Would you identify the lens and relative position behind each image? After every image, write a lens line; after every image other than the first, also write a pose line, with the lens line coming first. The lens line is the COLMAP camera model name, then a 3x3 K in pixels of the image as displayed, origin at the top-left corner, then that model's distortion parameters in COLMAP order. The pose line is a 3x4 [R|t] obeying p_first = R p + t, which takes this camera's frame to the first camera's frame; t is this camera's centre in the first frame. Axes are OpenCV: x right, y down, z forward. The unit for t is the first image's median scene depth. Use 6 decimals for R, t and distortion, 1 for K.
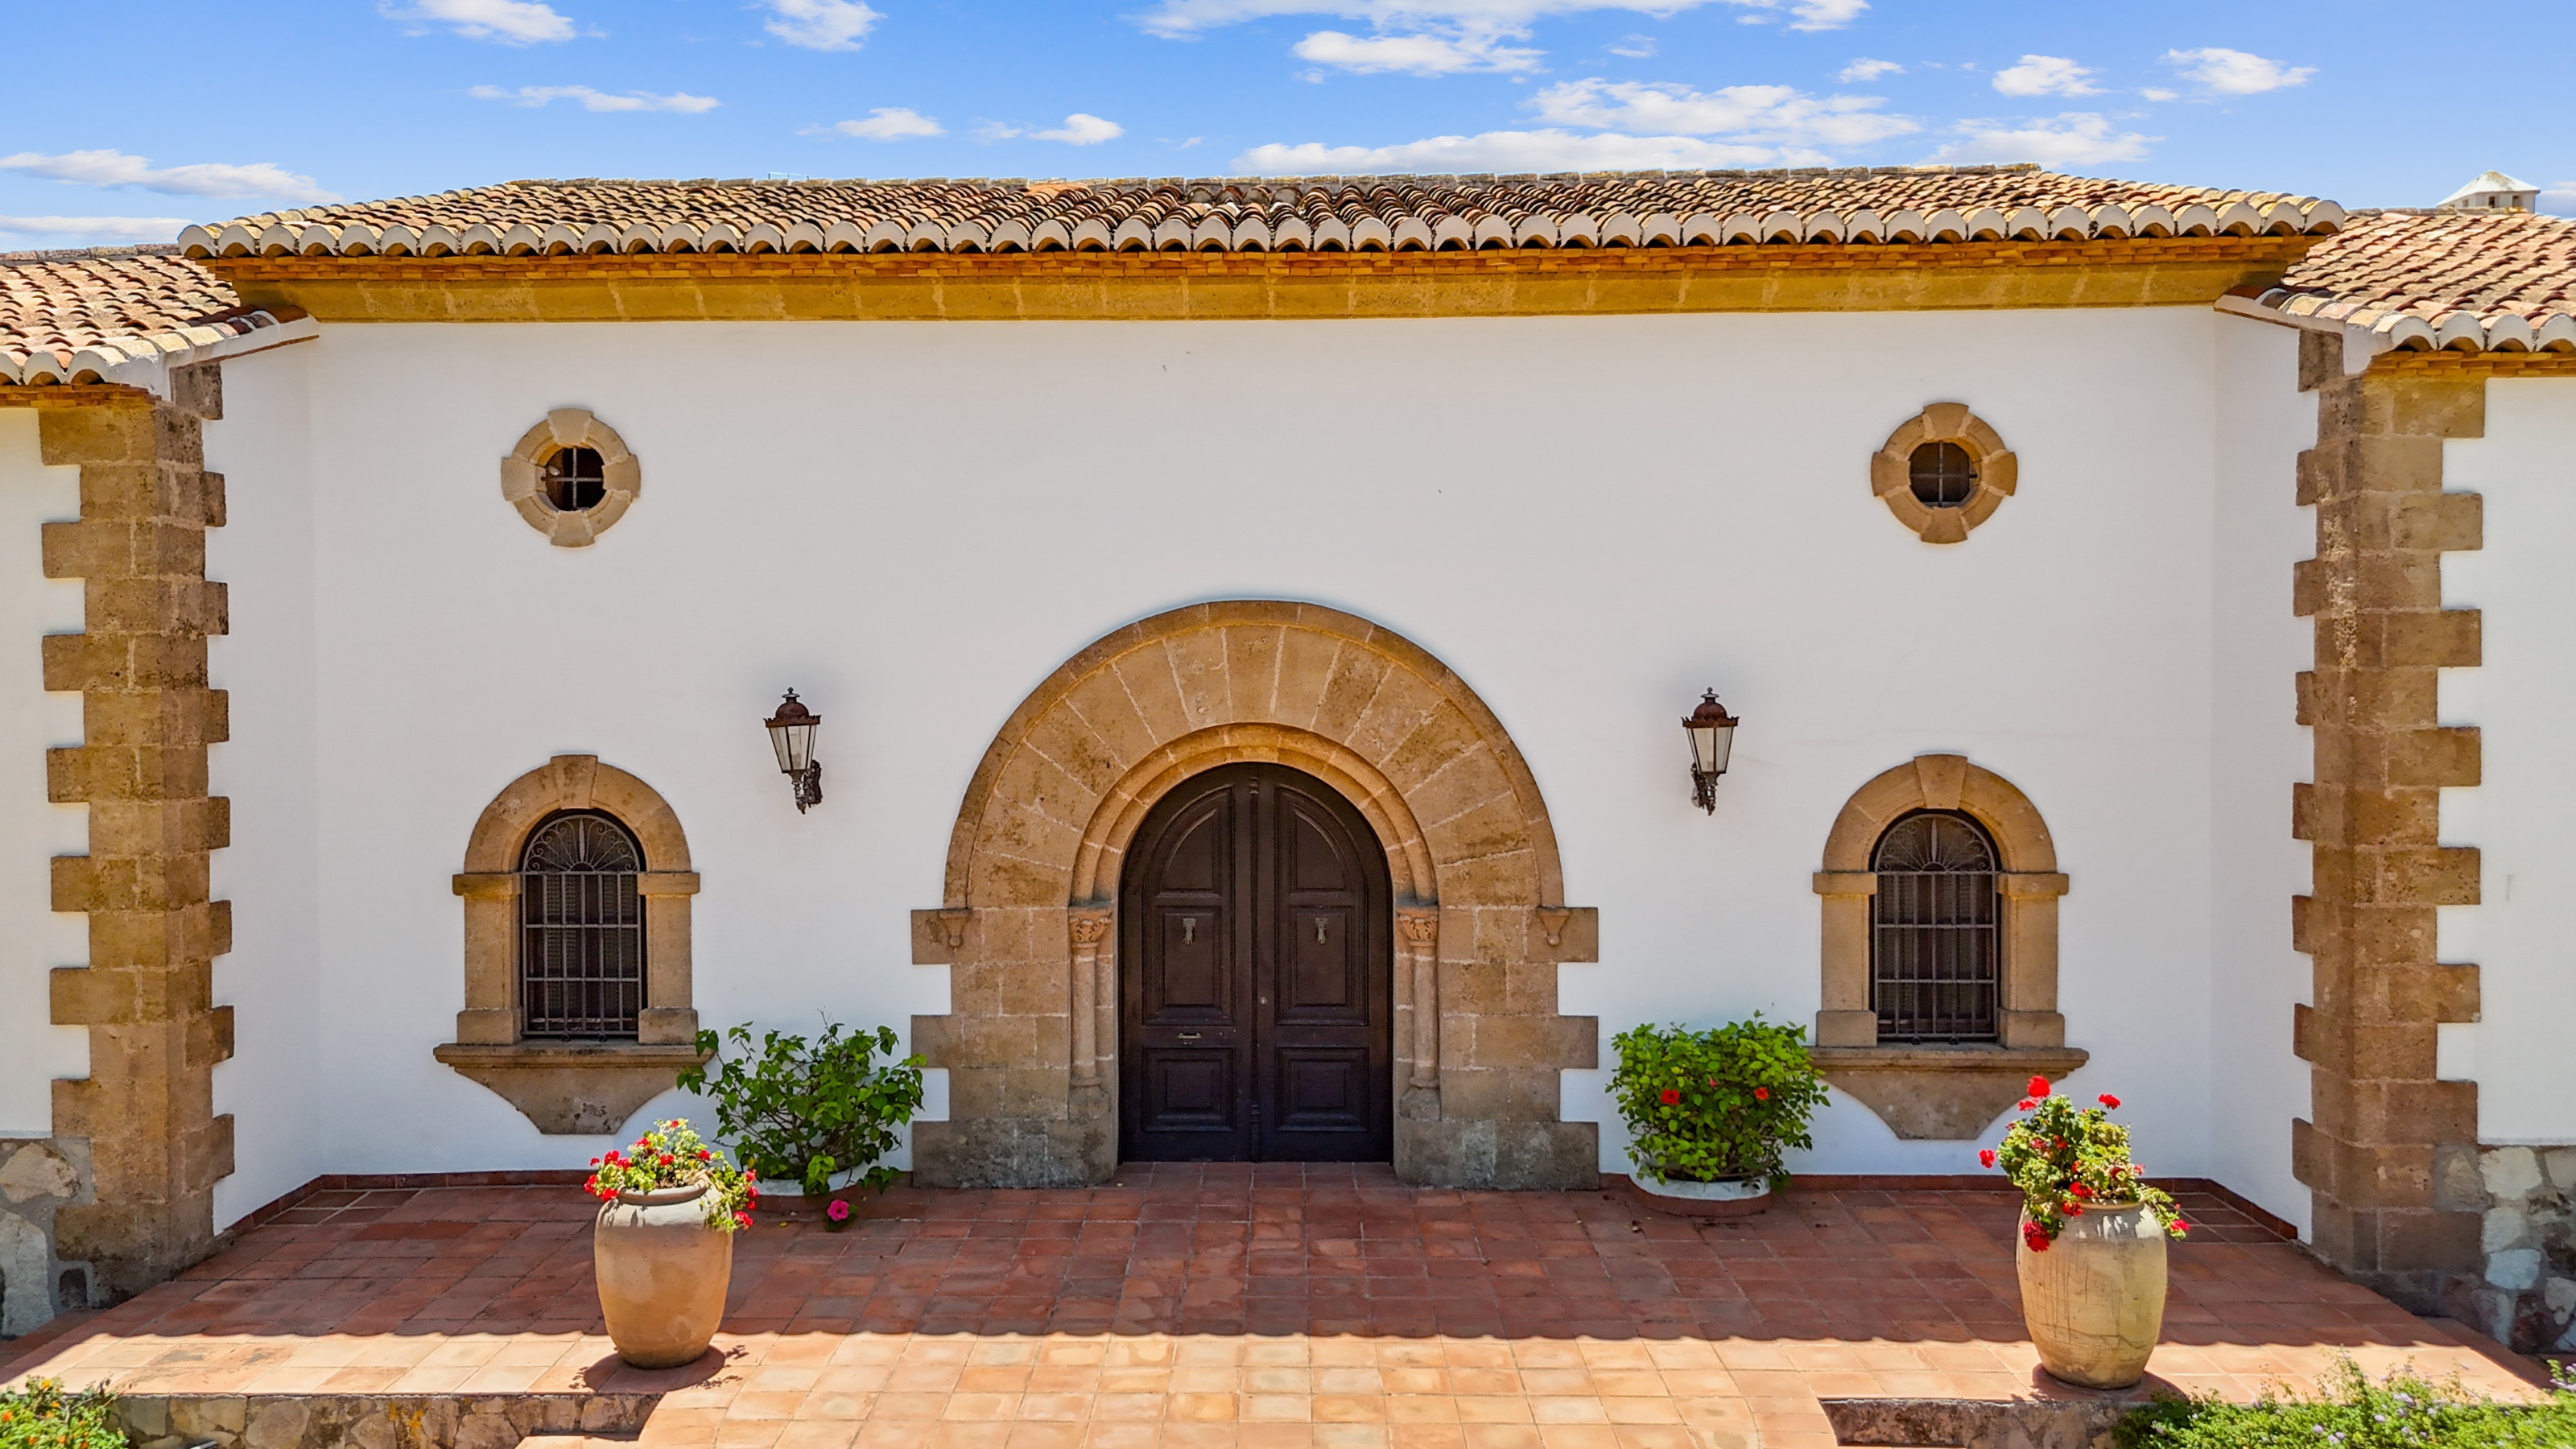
lens RADIAL K [[2003.8, 0, 1277.1], [0, 2003.8, 717.5], [0, 0, 1]] dist [0.039250, -0.013350]
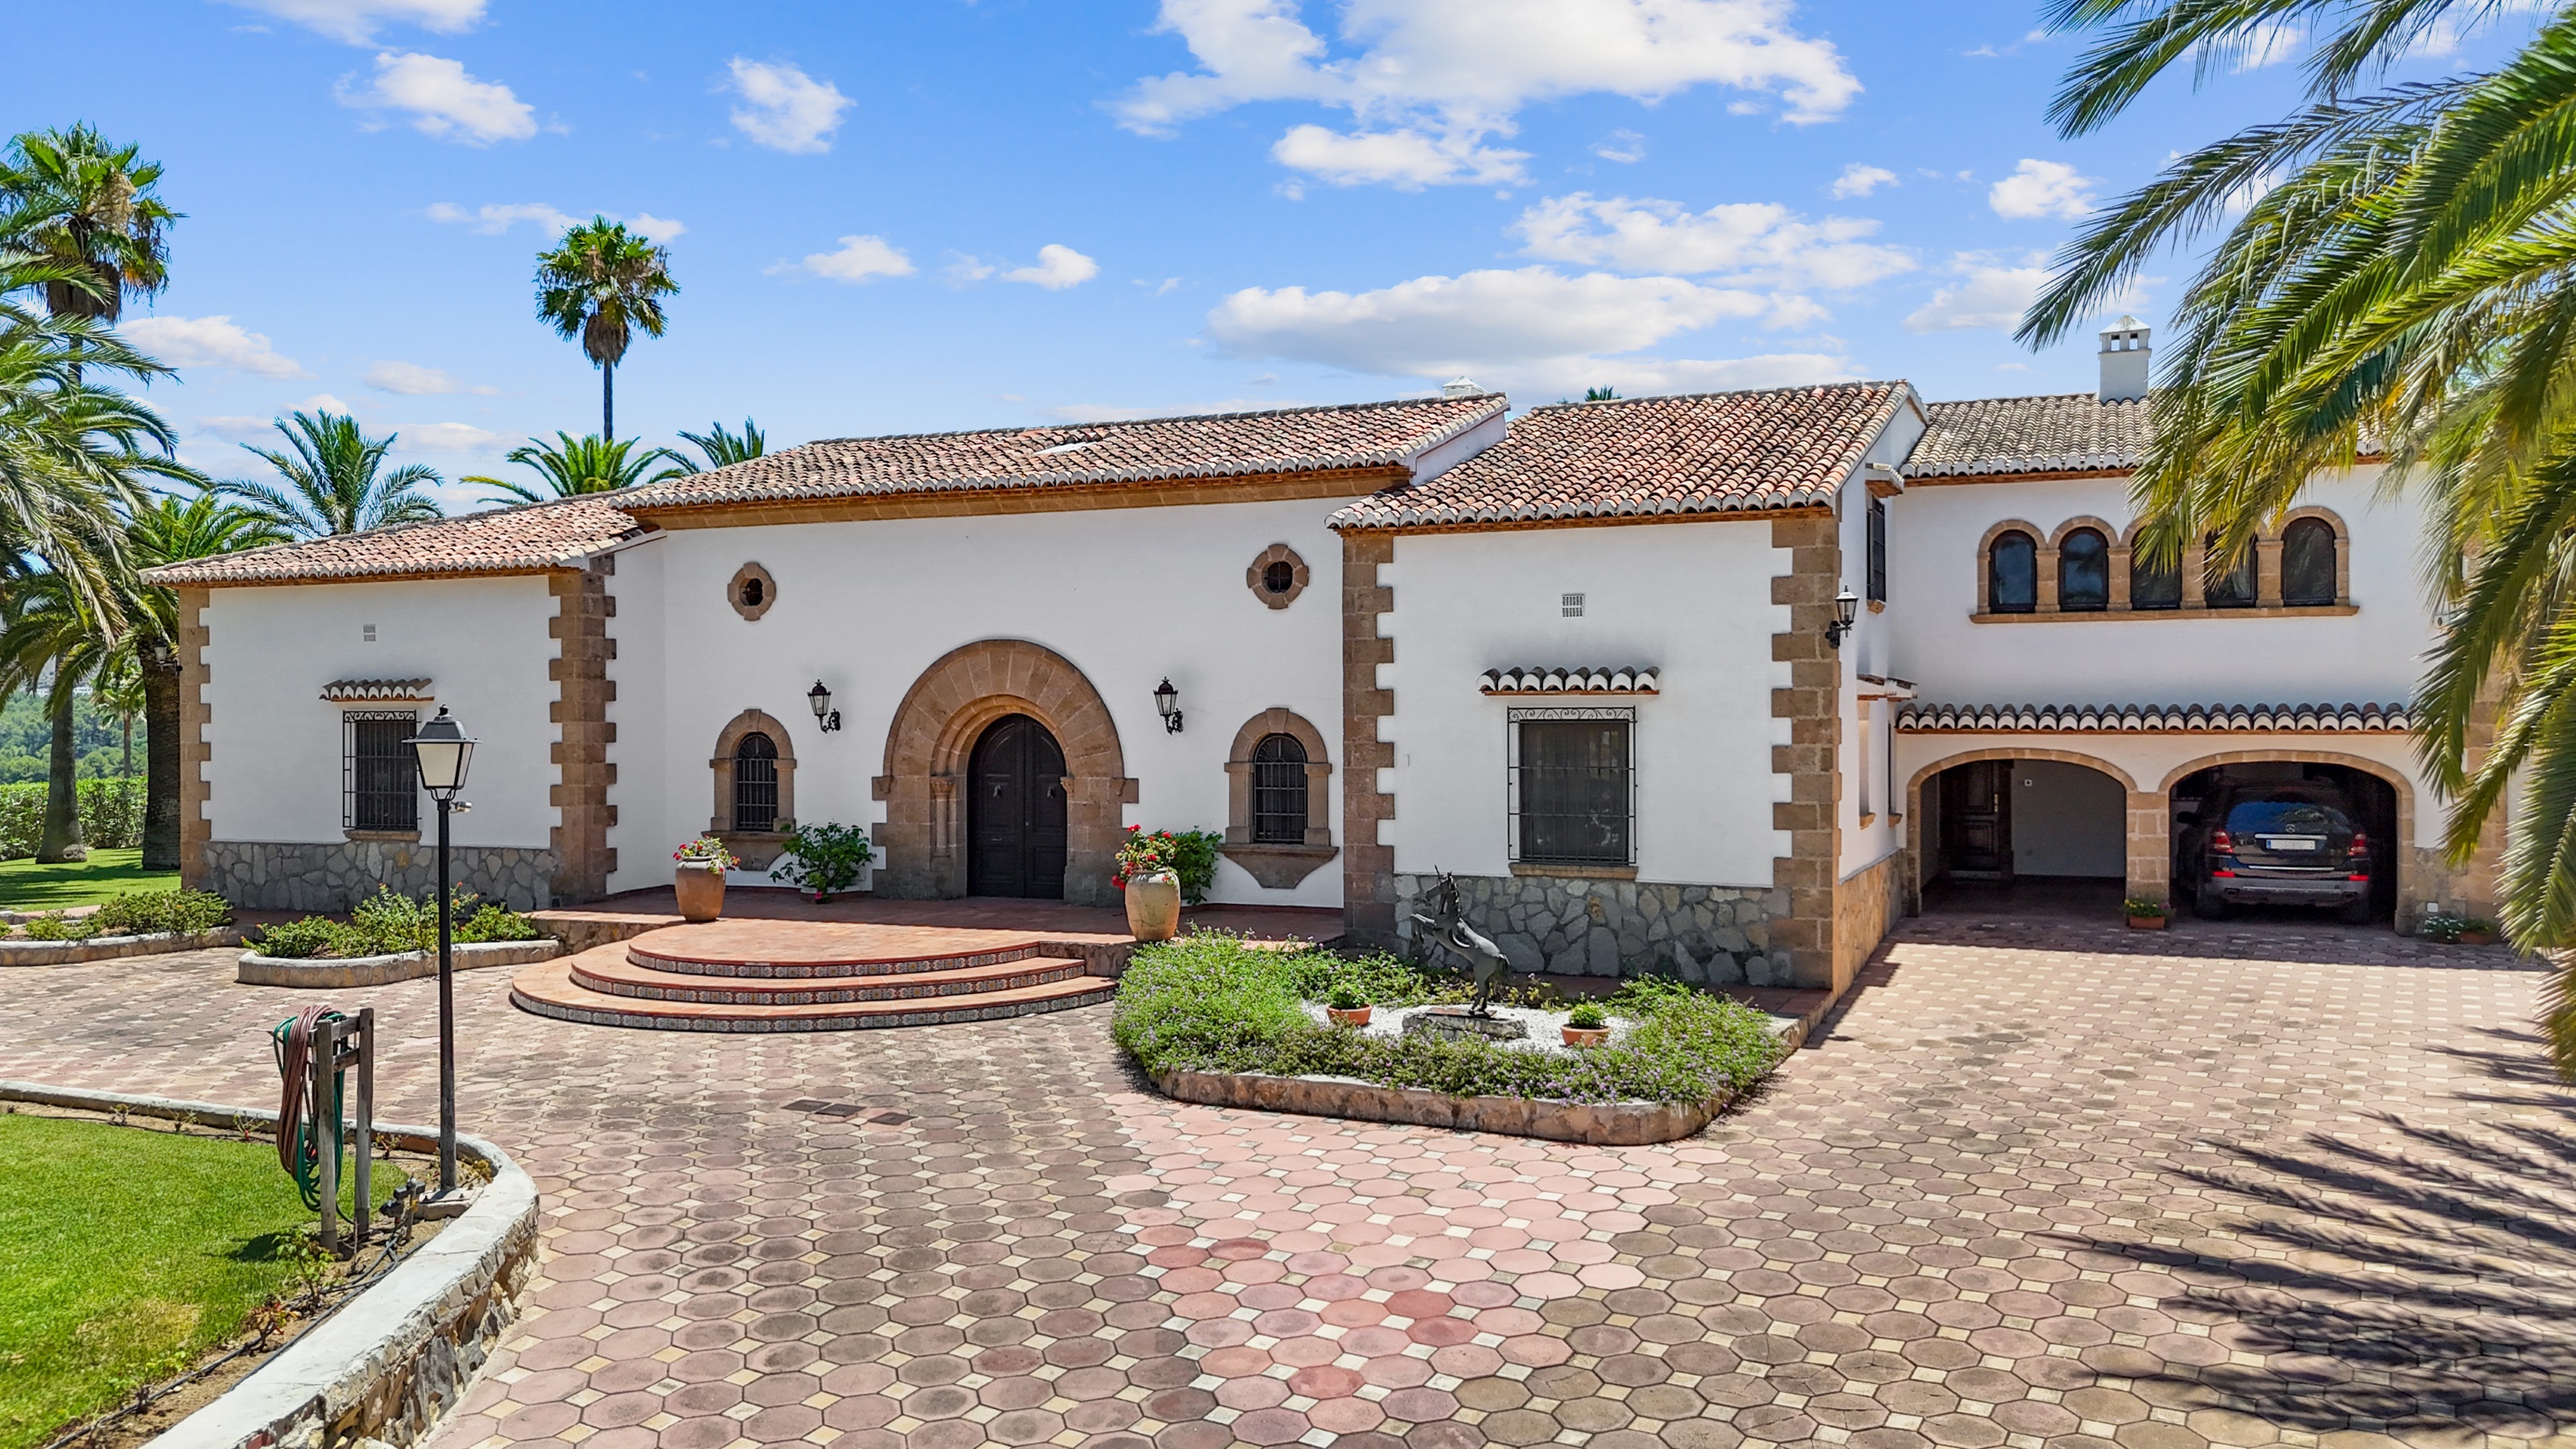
lens RADIAL K [[2003.8, 0, 1295.2], [0, 2003.8, 710.3], [0, 0, 1]] dist [0.039250, -0.013350]
pose [[0.929367, -0.000803, -0.369156, 1.132398], [-0.005777, 0.999844, -0.016719, 0.056728], [0.369112, 0.017671, 0.929217, -0.969685]]
